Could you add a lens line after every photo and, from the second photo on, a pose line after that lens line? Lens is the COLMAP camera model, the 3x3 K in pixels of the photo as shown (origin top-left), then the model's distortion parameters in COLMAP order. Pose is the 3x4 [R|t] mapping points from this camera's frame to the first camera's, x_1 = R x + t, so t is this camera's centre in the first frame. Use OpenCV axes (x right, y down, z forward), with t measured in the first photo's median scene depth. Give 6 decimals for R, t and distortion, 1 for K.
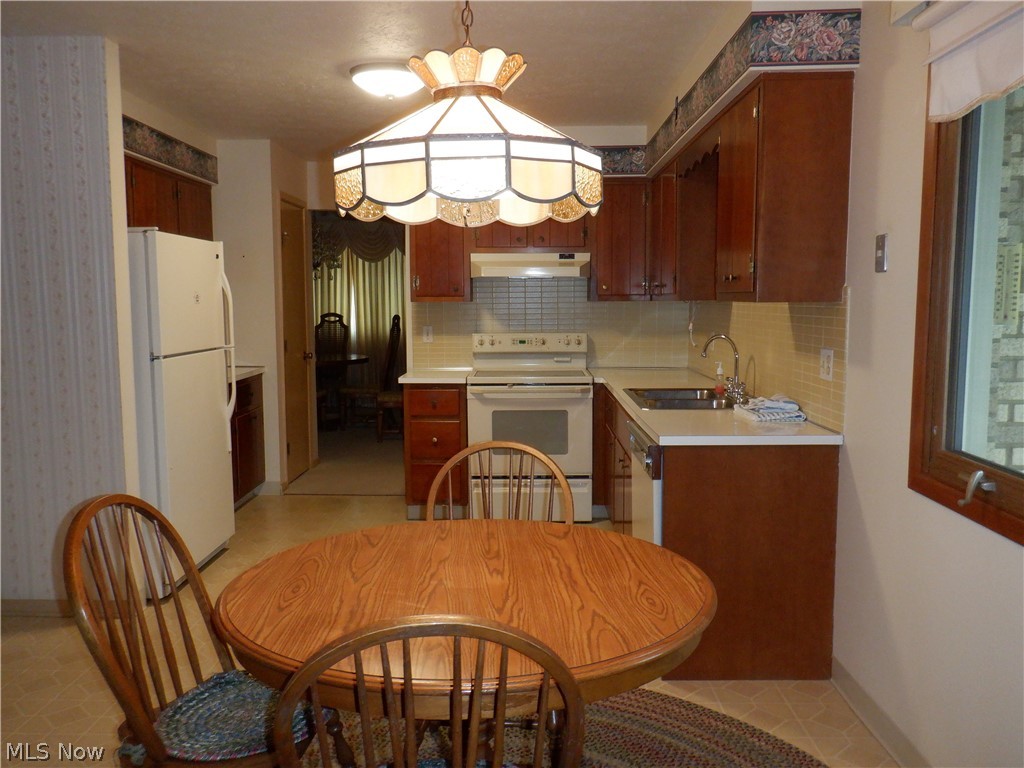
lens RADIAL K [[834.5, 0, 512.0], [0, 834.5, 384.0], [0, 0, 1]] dist [0.023235, 0.001122]
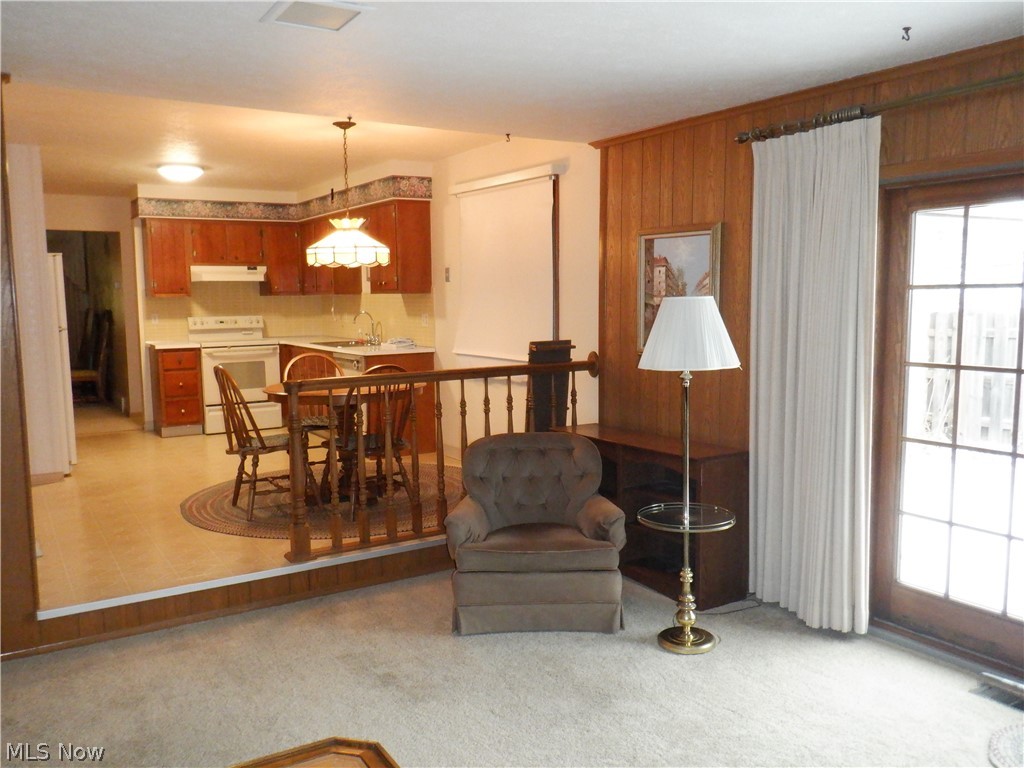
lens RADIAL K [[834.5, 0, 512.0], [0, 834.5, 384.0], [0, 0, 1]] dist [0.023235, 0.001122]
pose [[0.834592, -0.066452, 0.546846, -0.440228], [0.065865, 0.997614, 0.020706, 0.075708], [-0.546917, 0.018737, 0.836977, -0.674424]]
